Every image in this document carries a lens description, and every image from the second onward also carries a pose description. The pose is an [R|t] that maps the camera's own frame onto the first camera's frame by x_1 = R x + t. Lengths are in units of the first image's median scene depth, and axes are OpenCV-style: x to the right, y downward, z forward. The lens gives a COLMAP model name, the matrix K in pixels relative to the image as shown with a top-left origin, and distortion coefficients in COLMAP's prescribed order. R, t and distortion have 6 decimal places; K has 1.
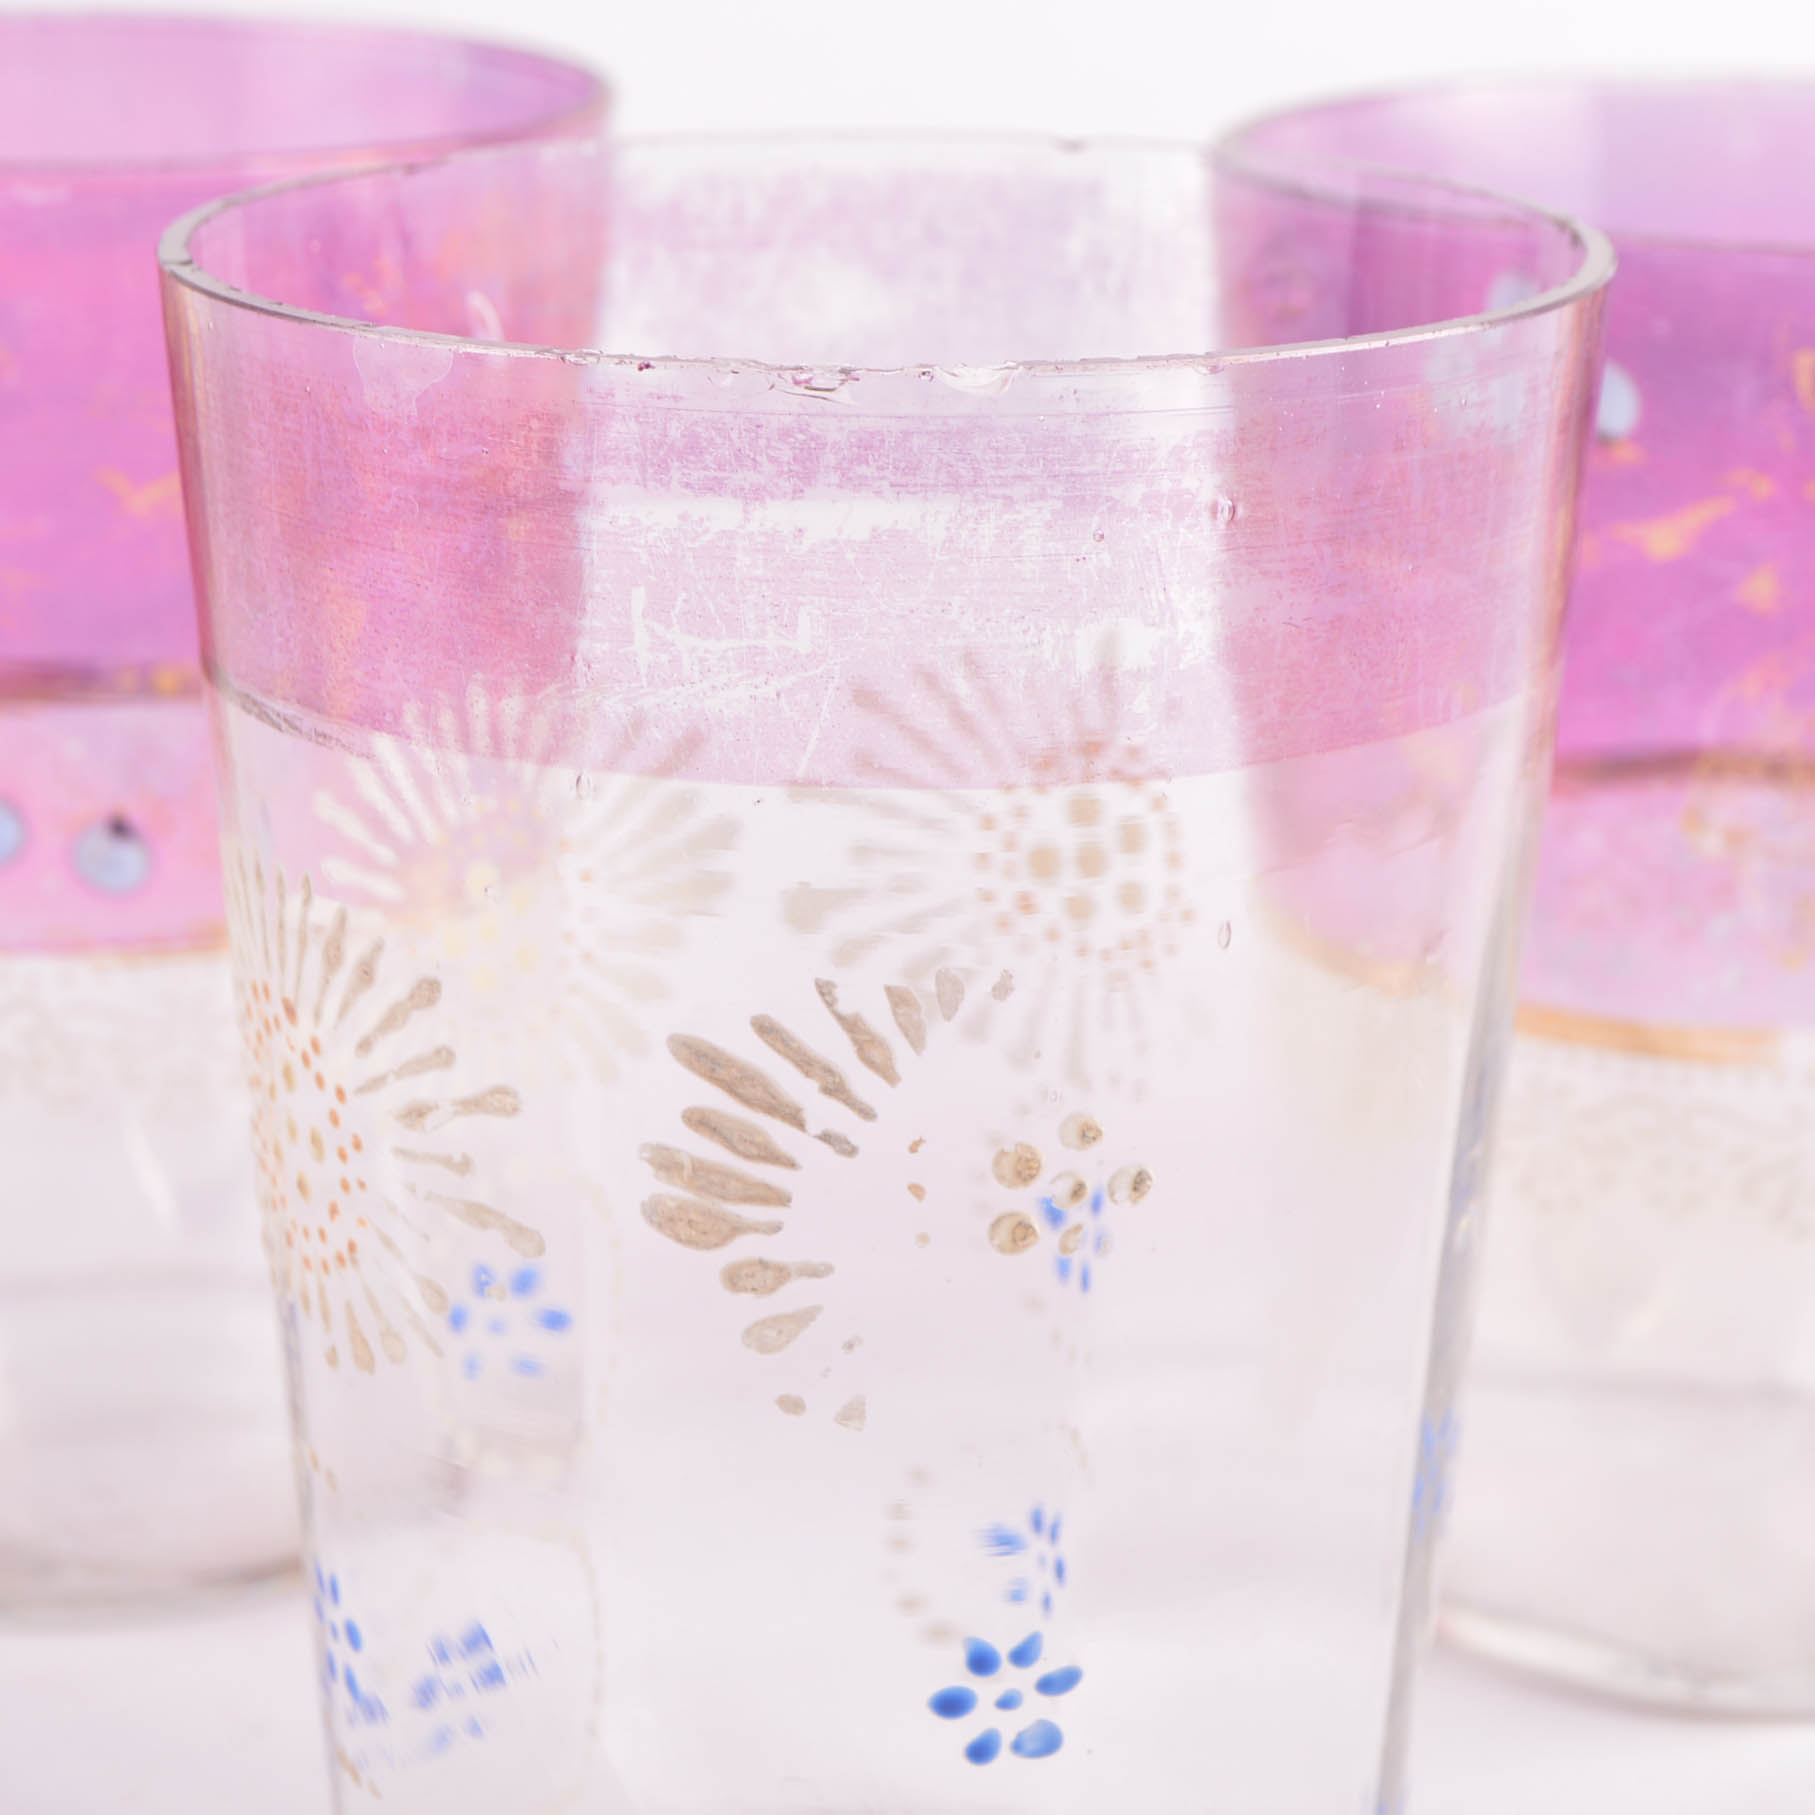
lens RADIAL K [[4741.6, 0, 904.3], [0, 4741.6, 896.6], [0, 0, 1]] dist [-0.082623, 0.000000]
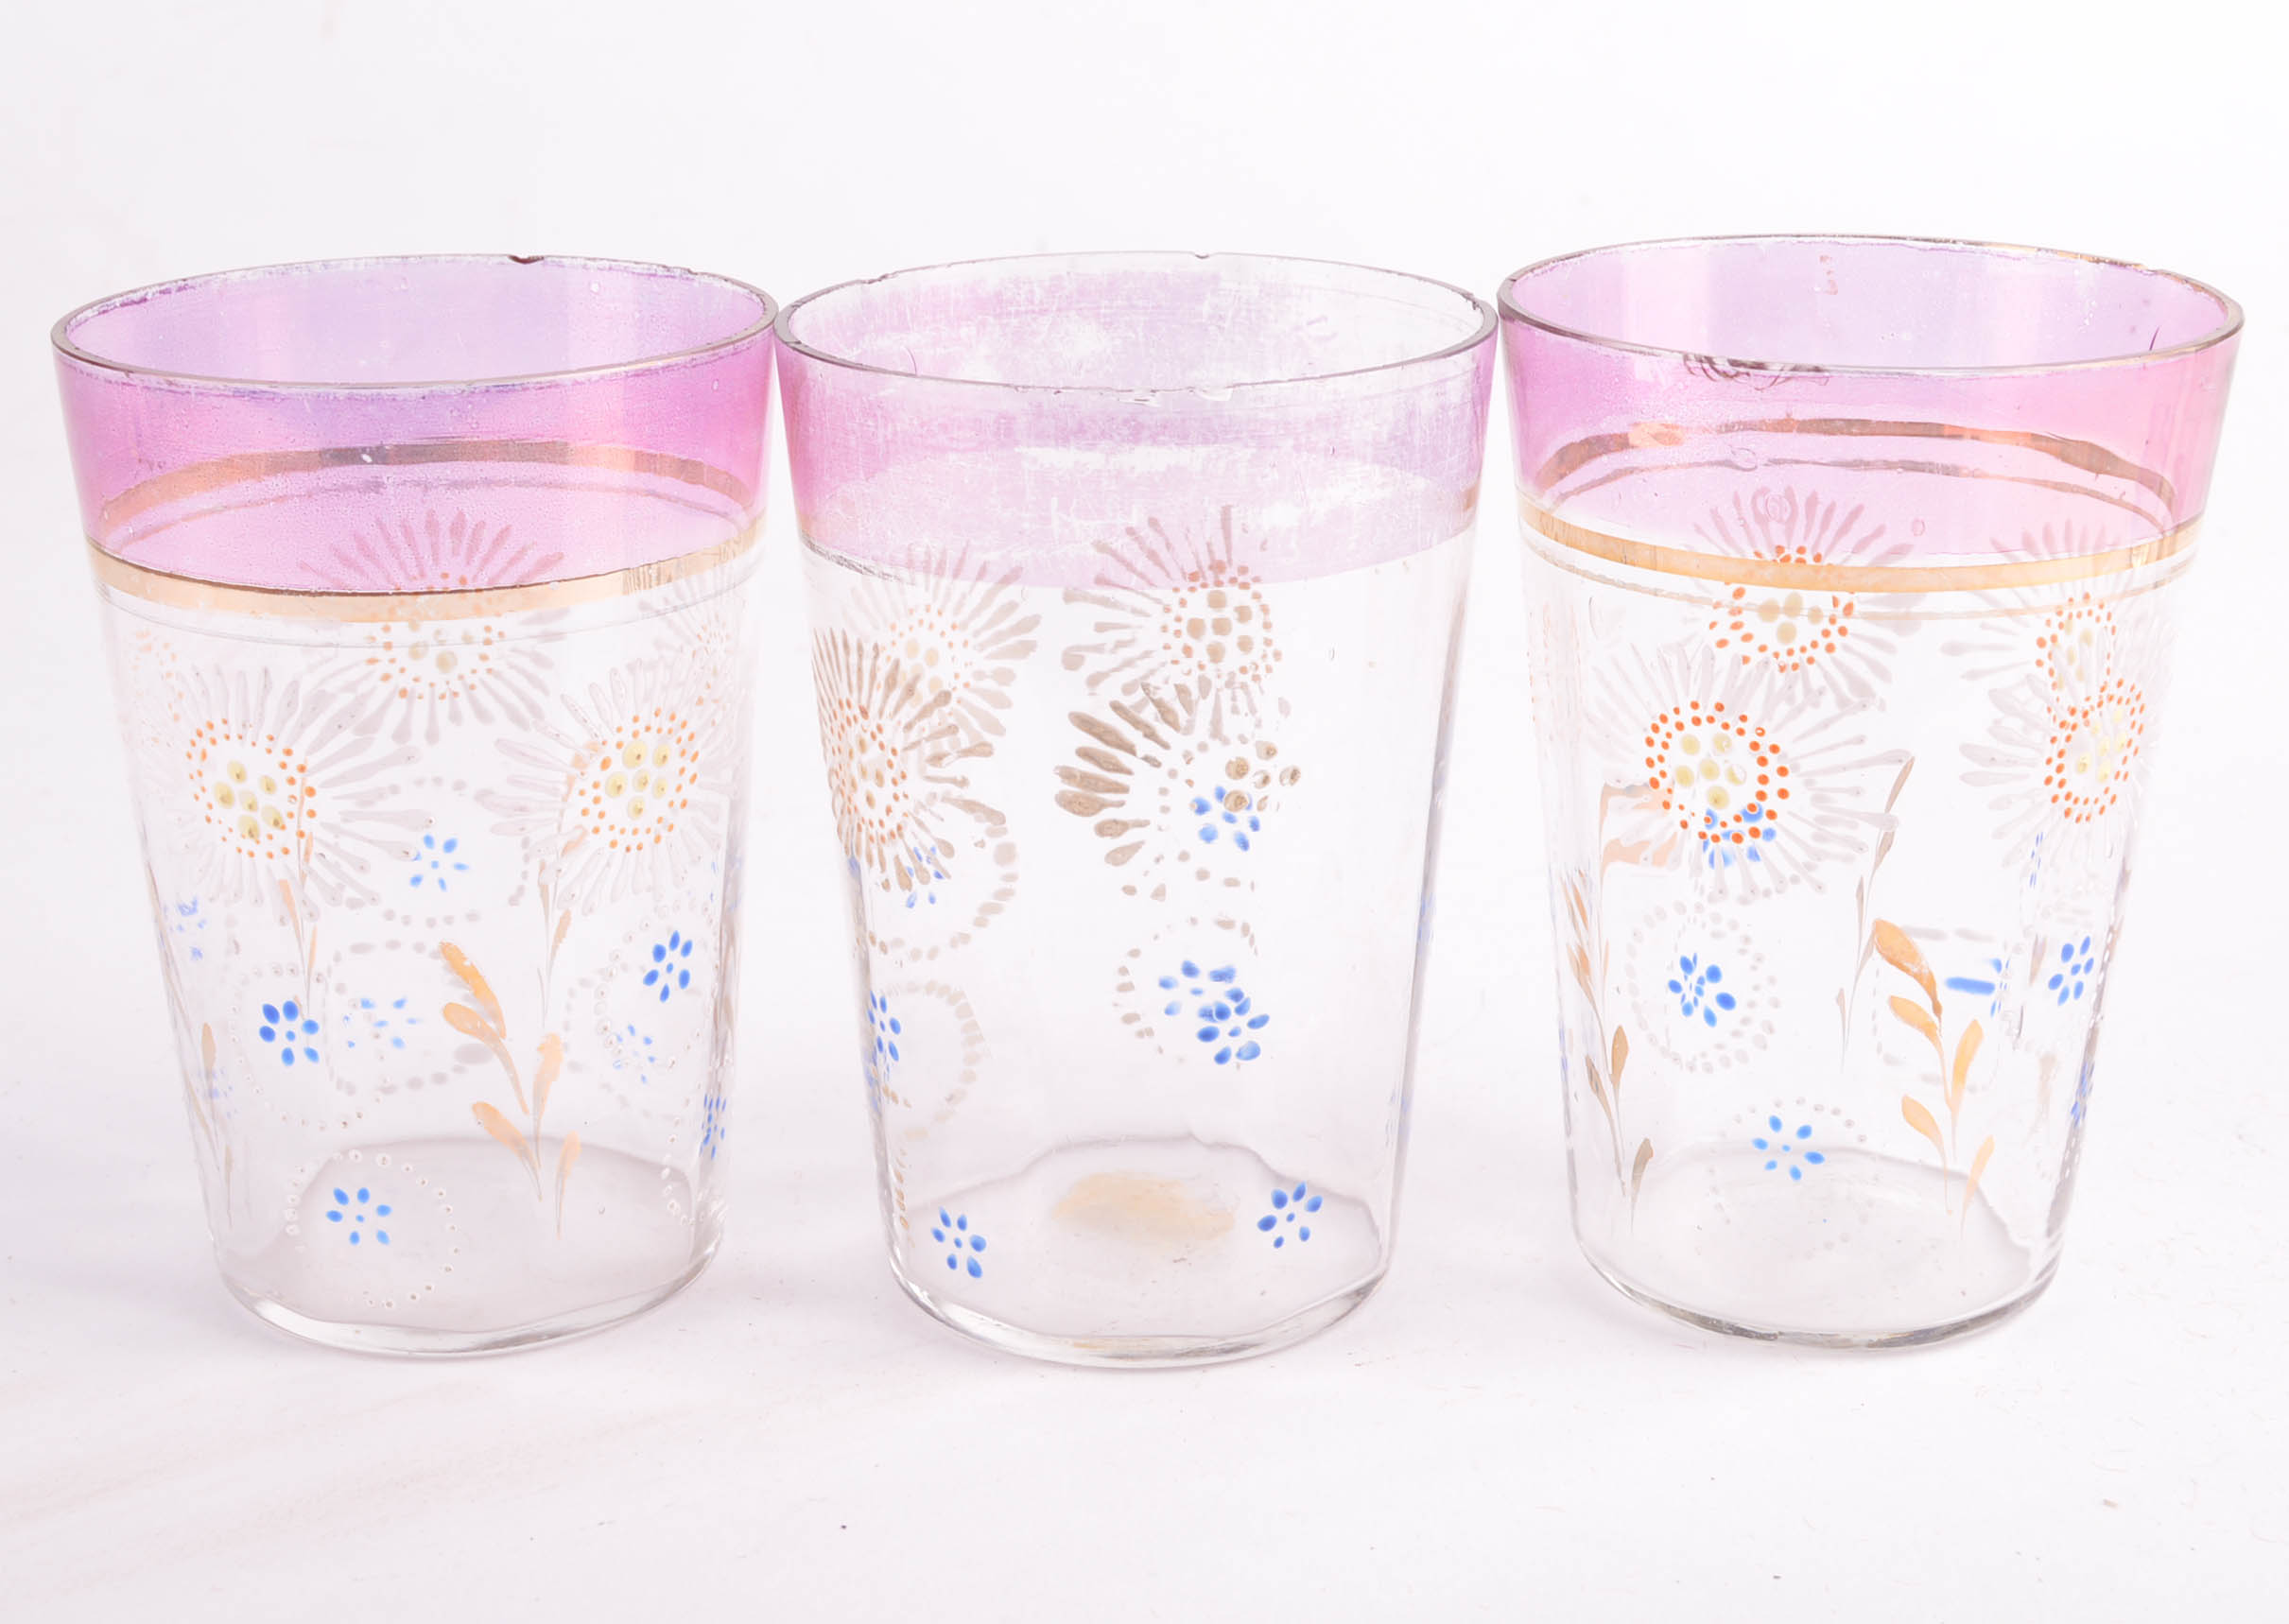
lens RADIAL K [[3379.5, 0, 1137.0], [0, 3379.5, 825.8], [0, 0, 1]] dist [-0.007791, 0.000000]
pose [[0.995431, -0.044539, 0.084458, -0.139882], [0.040974, 0.998214, 0.043479, 0.014860], [-0.086244, -0.039819, 0.995478, -0.453485]]
